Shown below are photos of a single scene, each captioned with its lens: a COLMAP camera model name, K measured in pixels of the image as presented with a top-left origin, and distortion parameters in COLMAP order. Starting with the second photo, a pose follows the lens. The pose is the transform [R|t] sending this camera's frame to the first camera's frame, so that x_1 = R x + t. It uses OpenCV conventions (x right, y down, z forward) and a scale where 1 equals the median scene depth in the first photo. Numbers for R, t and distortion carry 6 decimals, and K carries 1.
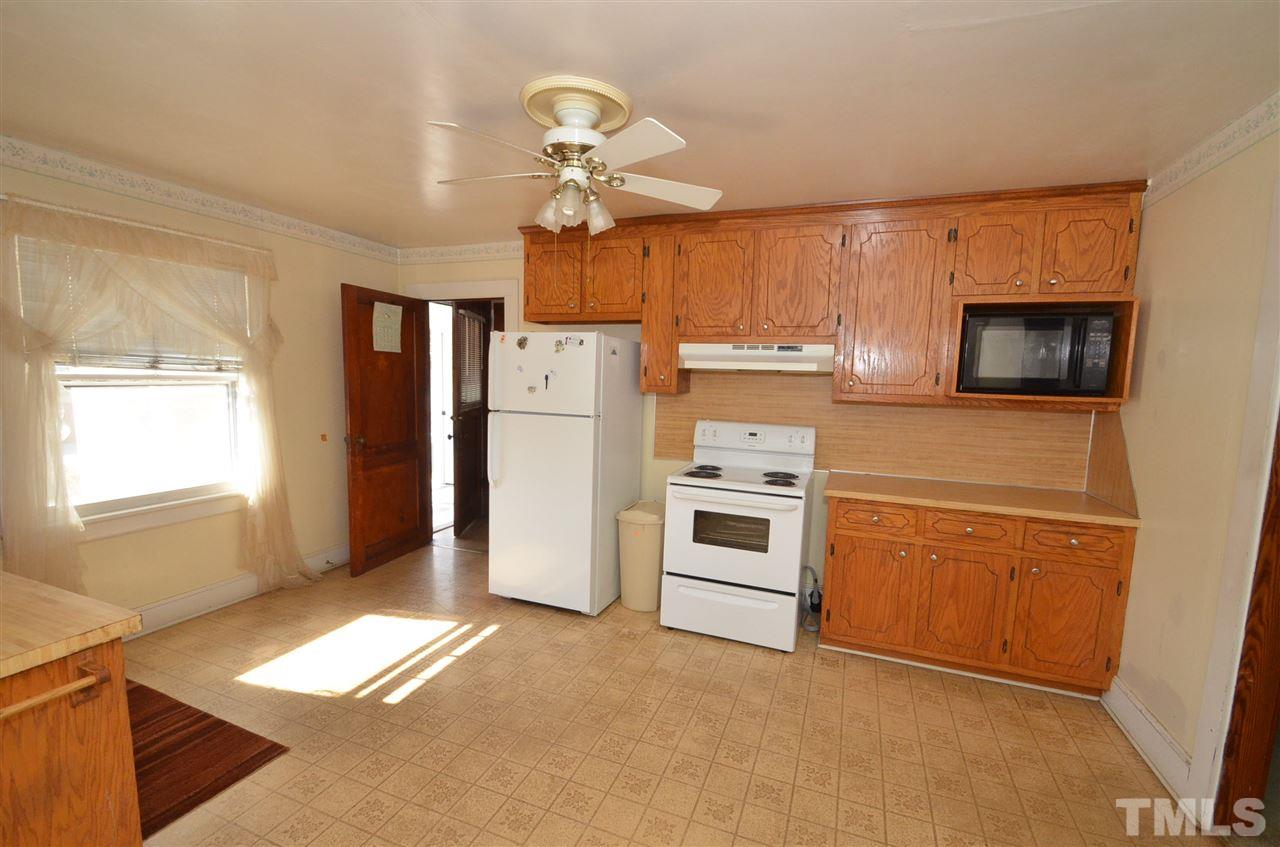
lens RADIAL K [[552.0, 0, 638.8], [0, 552.0, 441.2], [0, 0, 1]] dist [-0.002481, -0.000379]
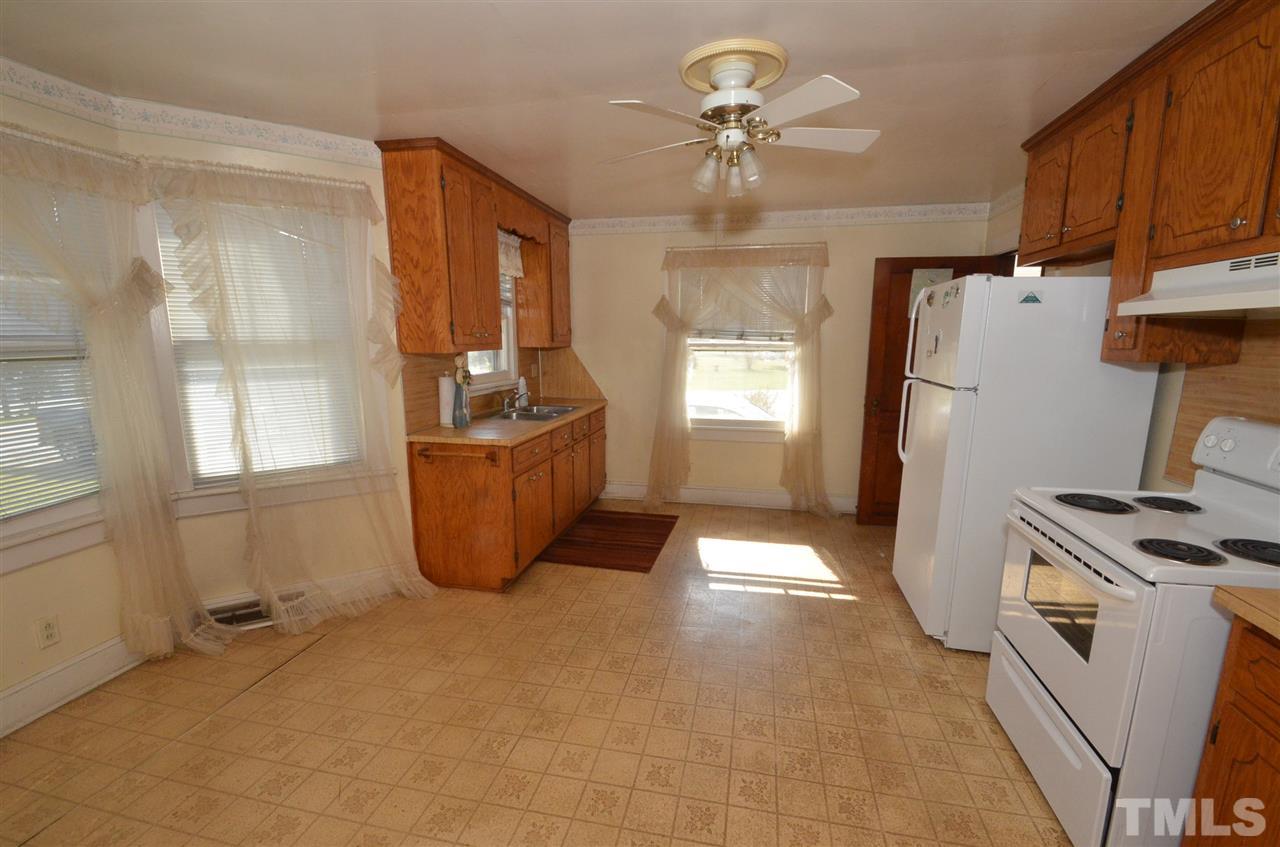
lens RADIAL K [[552.0, 0, 638.8], [0, 552.0, 441.2], [0, 0, 1]] dist [-0.002481, -0.000379]
pose [[0.165802, 0.154907, -0.973916, 0.585351], [-0.116774, 0.983721, 0.136587, -0.026067], [0.979221, 0.091081, 0.181192, 0.426403]]
